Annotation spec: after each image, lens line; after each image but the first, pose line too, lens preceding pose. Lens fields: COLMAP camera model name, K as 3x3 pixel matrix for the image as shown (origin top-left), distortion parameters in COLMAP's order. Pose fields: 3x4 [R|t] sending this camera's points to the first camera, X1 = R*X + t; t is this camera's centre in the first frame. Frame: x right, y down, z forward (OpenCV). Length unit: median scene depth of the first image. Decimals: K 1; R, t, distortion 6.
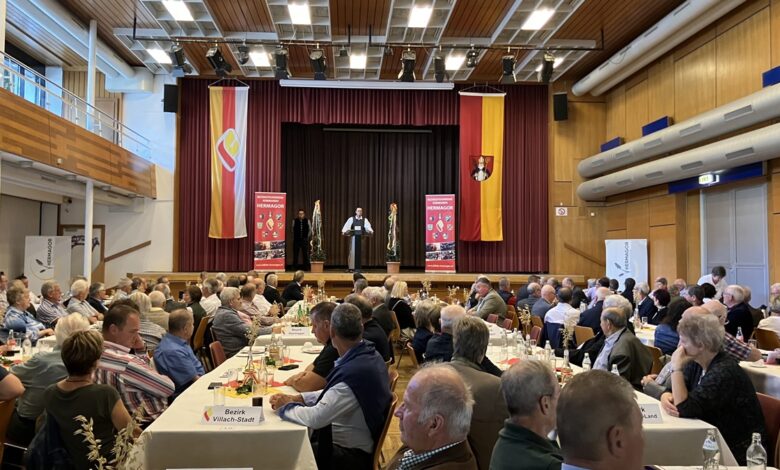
lens RADIAL K [[628.5, 0, 389.6], [0, 628.5, 235.1], [0, 0, 1]] dist [-0.000259, -0.000003]
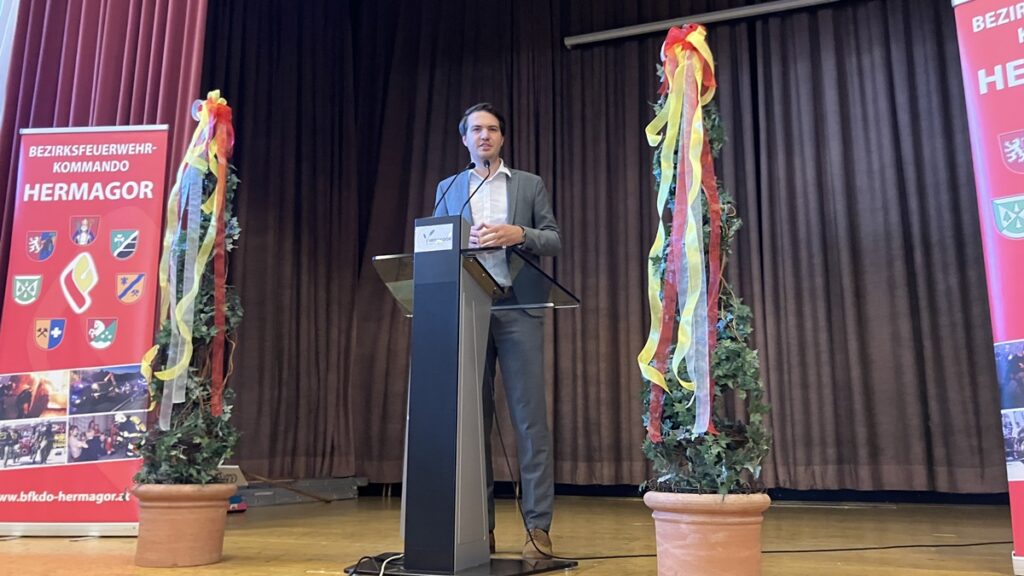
lens RADIAL K [[852.9, 0, 513.4], [0, 852.9, 286.4], [0, 0, 1]] dist [0.005839, 0.002040]
pose [[0.915694, -0.078340, -0.394168, 0.038436], [0.014176, 0.986502, -0.163132, 0.029301], [0.401627, 0.143791, 0.904445, 0.814839]]
